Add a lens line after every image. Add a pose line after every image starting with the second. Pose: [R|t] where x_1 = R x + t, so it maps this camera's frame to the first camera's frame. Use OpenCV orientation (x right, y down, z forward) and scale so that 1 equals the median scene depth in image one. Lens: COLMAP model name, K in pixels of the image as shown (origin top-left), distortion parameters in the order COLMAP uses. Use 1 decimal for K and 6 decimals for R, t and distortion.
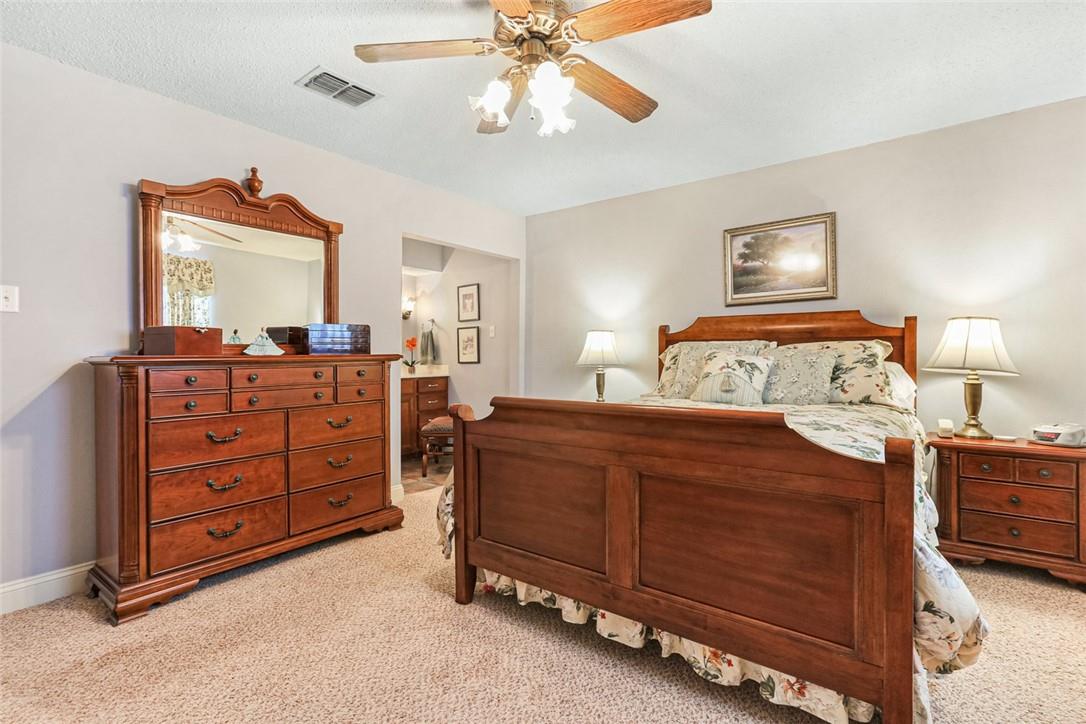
lens RADIAL K [[496.3, 0, 538.2], [0, 496.3, 358.5], [0, 0, 1]] dist [-0.019242, 0.002728]
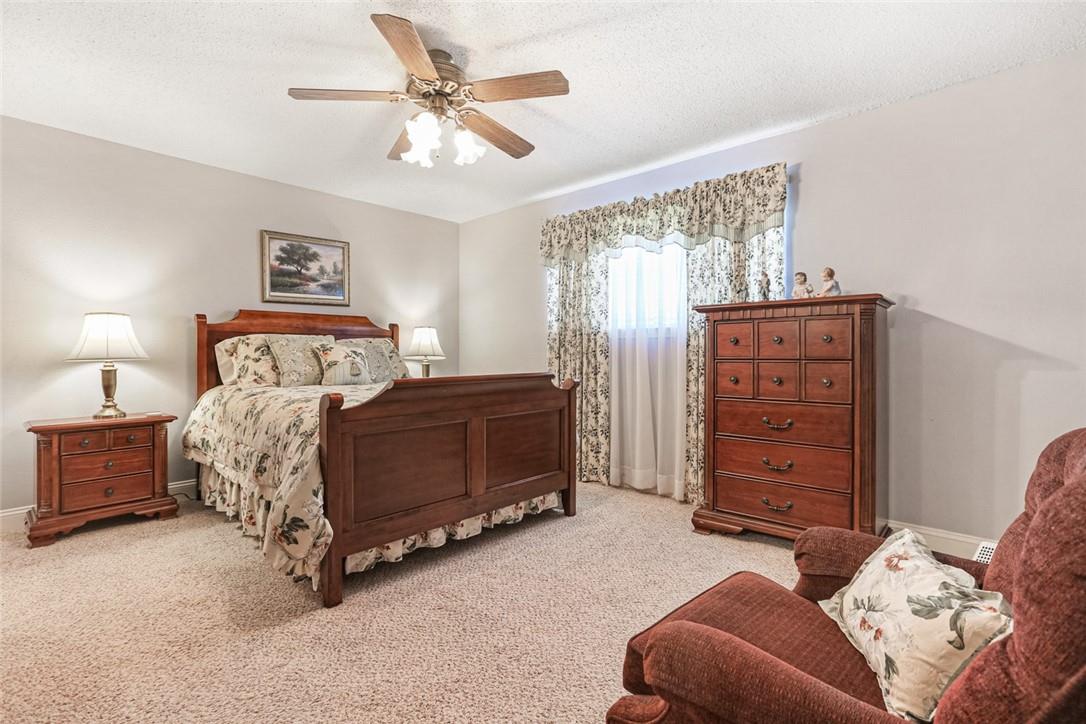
lens RADIAL K [[496.3, 0, 538.0], [0, 496.3, 354.3], [0, 0, 1]] dist [-0.019242, 0.002728]
pose [[0.105972, -0.007817, 0.994338, -0.640777], [0.004904, 0.999961, 0.007338, 0.003601], [-0.994357, 0.004099, 0.106006, 0.306224]]
